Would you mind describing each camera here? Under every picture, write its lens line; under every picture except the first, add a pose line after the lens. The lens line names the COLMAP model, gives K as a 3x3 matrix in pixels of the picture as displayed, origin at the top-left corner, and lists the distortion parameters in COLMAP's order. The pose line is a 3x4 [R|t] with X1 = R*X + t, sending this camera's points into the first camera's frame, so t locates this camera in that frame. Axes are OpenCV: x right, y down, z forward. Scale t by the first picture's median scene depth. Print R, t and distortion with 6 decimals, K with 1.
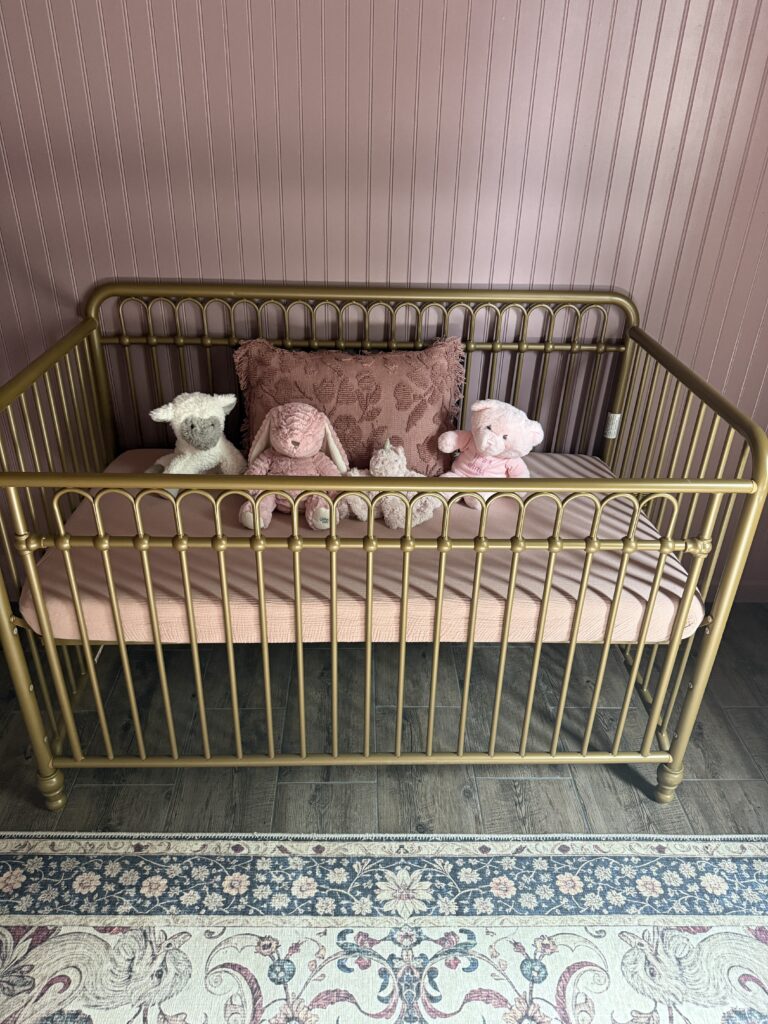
lens RADIAL K [[723.8, 0, 368.0], [0, 723.8, 507.3], [0, 0, 1]] dist [-0.000208, -0.016684]
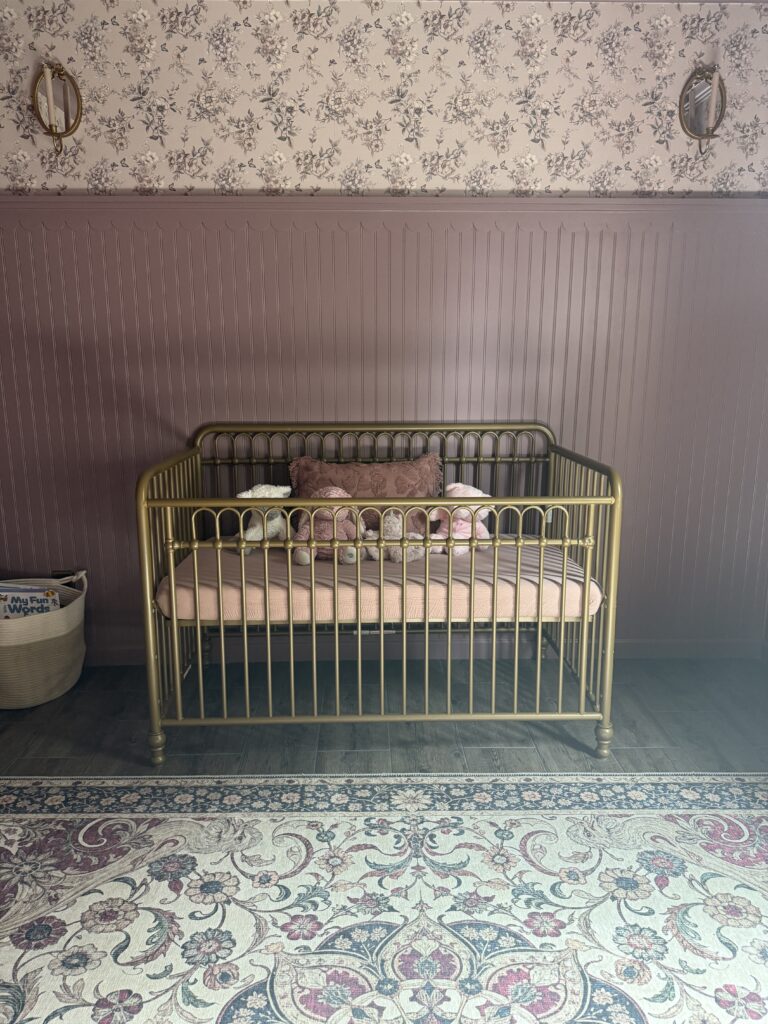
lens RADIAL K [[723.8, 0, 354.0], [0, 723.8, 496.1], [0, 0, 1]] dist [-0.000208, -0.016684]
pose [[0.999398, -0.020276, -0.028144, -0.009097], [0.009874, 0.944087, -0.329548, 0.426166], [0.033253, 0.329072, 0.943719, -0.498881]]
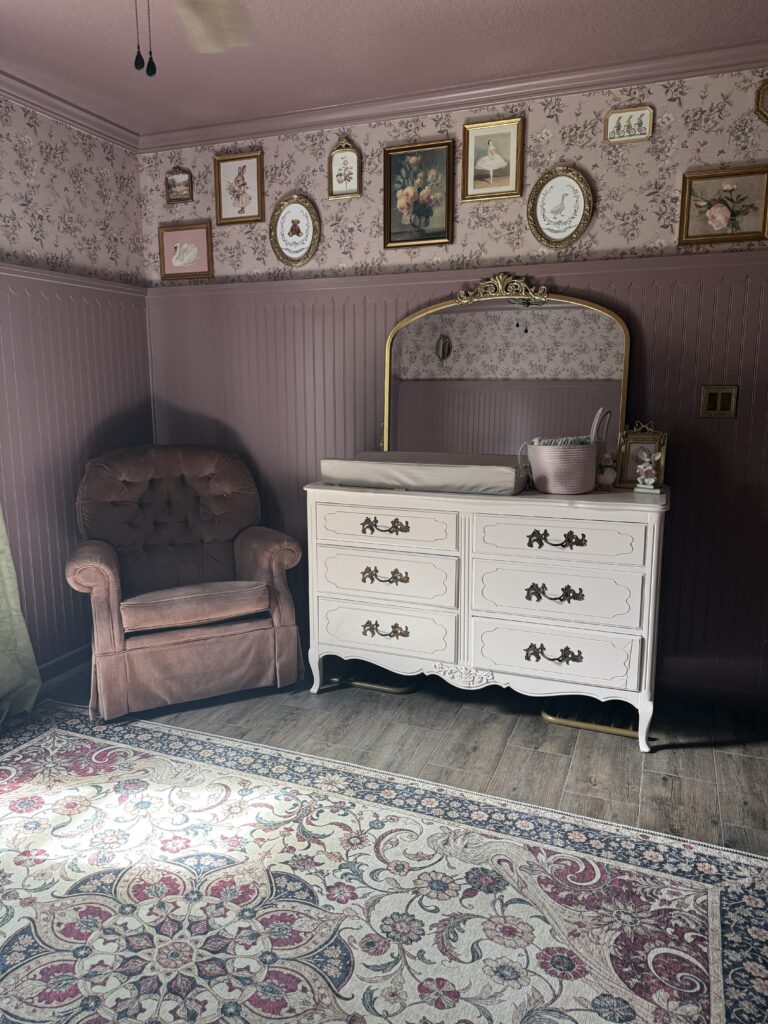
lens RADIAL K [[723.8, 0, 358.7], [0, 723.8, 524.2], [0, 0, 1]] dist [-0.000208, -0.016684]
pose [[0.906729, 0.054579, -0.418168, 0.740046], [-0.185686, 0.941965, -0.279685, 0.416057], [0.378634, 0.331246, 0.864241, -0.567449]]
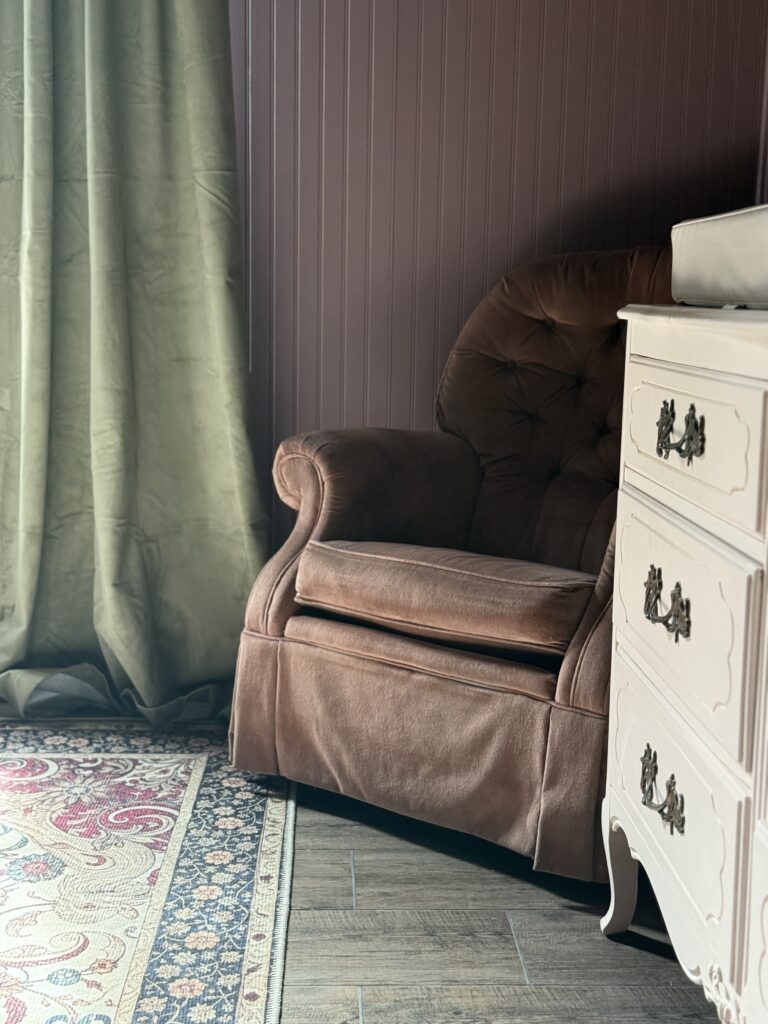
lens RADIAL K [[1423.9, 0, 373.8], [0, 1423.9, 515.5], [0, 0, 1]] dist [0.093481, 0.000000]
pose [[0.033603, 0.144421, -0.988946, 1.103837], [-0.521652, 0.846560, 0.105903, -0.052274], [0.852496, 0.512327, 0.103785, 0.777685]]
